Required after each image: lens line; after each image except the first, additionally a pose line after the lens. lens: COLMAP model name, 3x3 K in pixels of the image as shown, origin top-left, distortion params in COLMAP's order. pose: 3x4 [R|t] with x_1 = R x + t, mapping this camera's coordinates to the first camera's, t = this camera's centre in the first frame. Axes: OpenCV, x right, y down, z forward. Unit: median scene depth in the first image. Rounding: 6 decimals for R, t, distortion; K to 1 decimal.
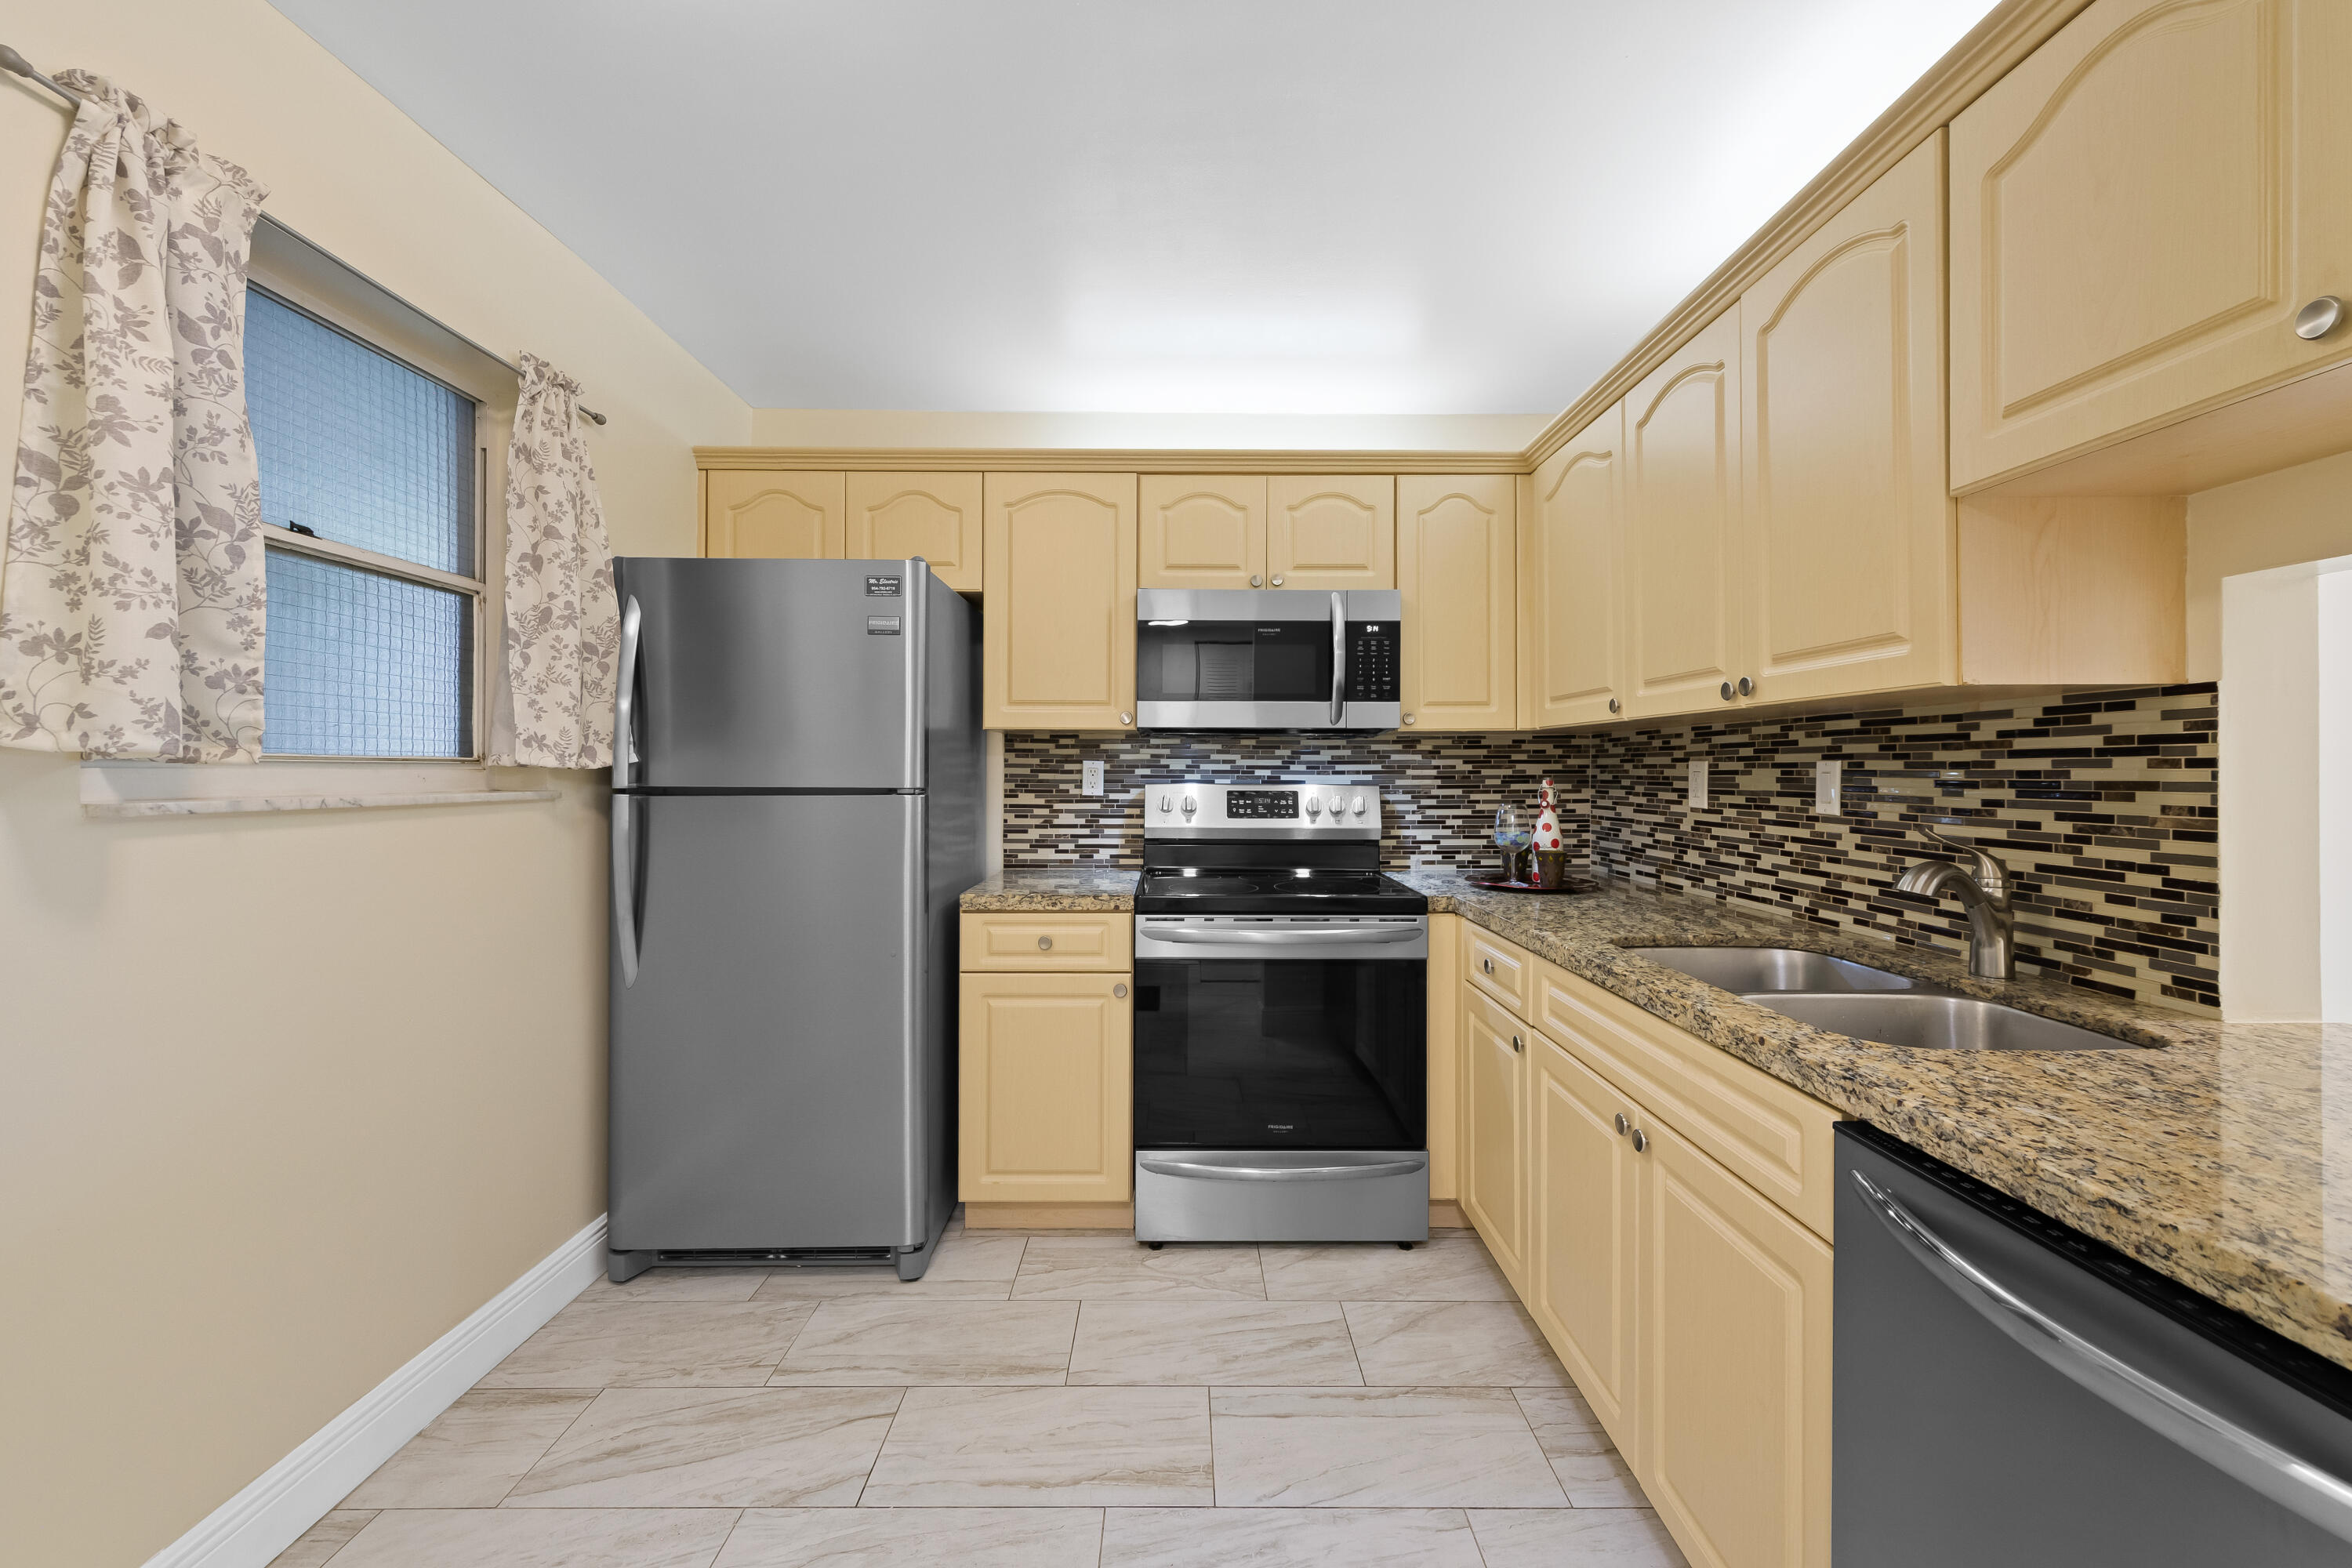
lens RADIAL K [[930.8, 0, 1186.8], [0, 930.8, 766.8], [0, 0, 1]] dist [0.010244, -0.003514]
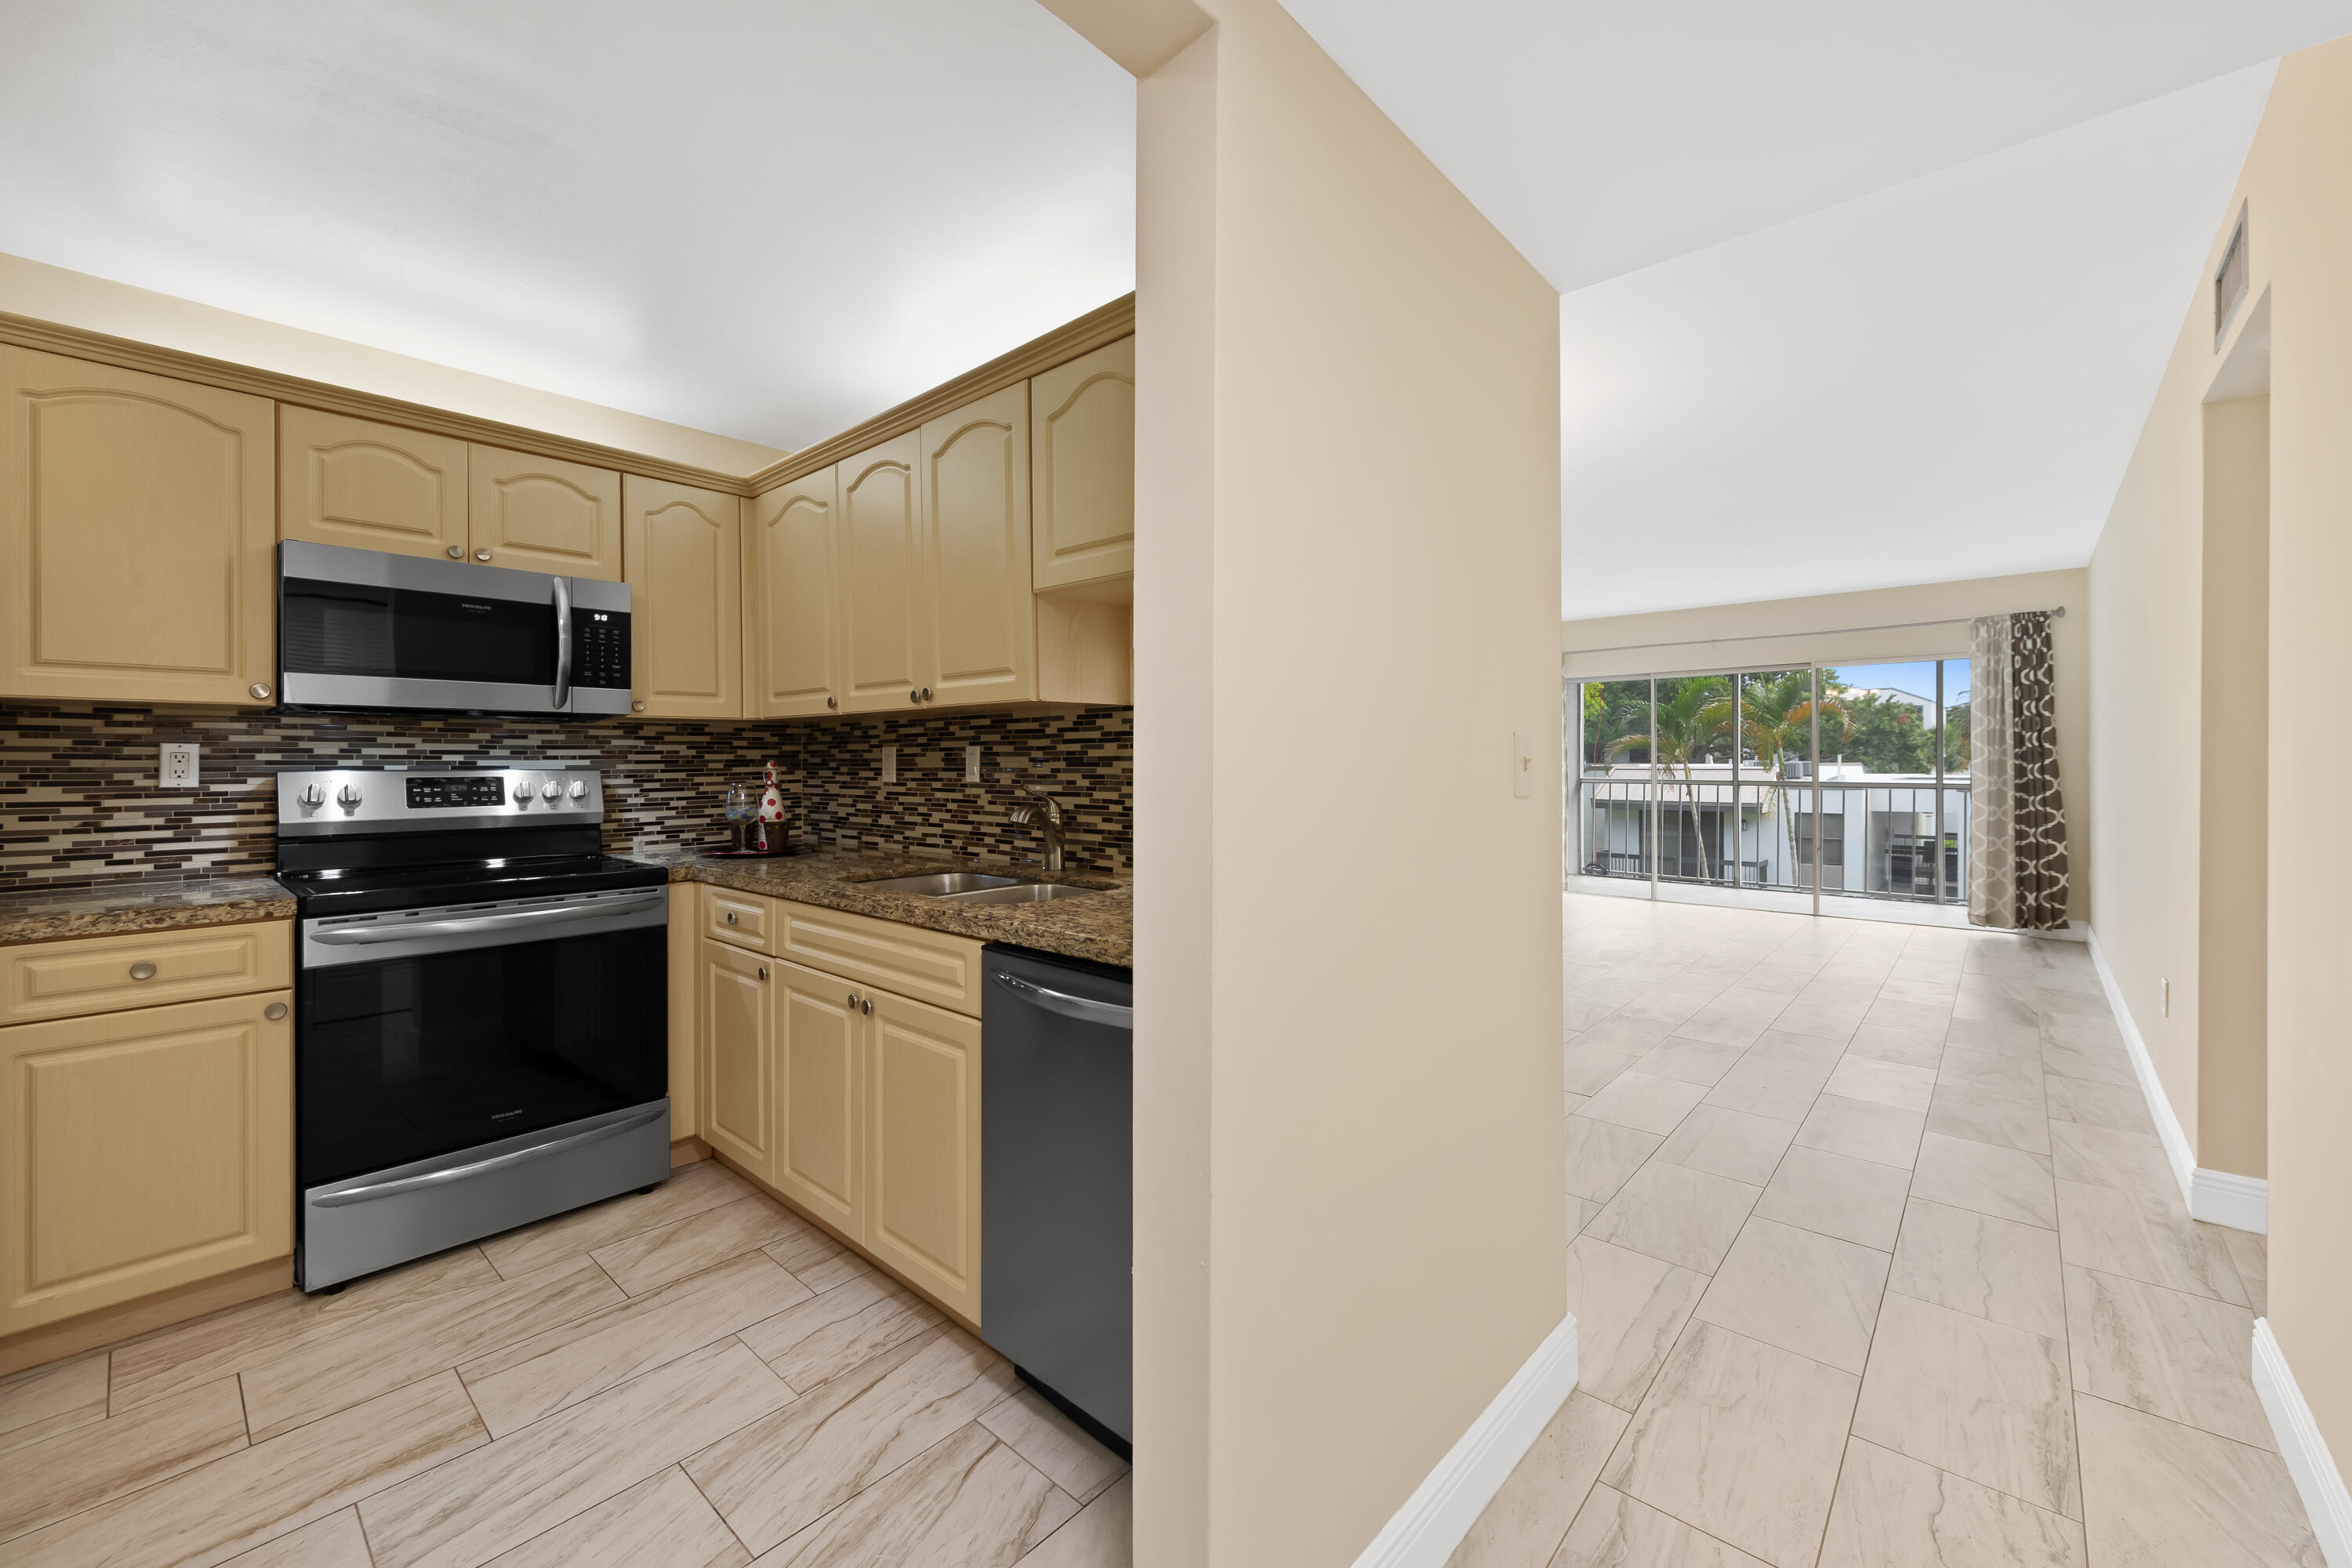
lens RADIAL K [[930.8, 0, 1186.8], [0, 930.8, 766.8], [0, 0, 1]] dist [0.010244, -0.003514]
pose [[0.669815, -0.009299, 0.742470, -0.138728], [0.003276, 0.999949, 0.009569, 0.010100], [-0.742521, -0.003978, 0.669811, -0.183067]]
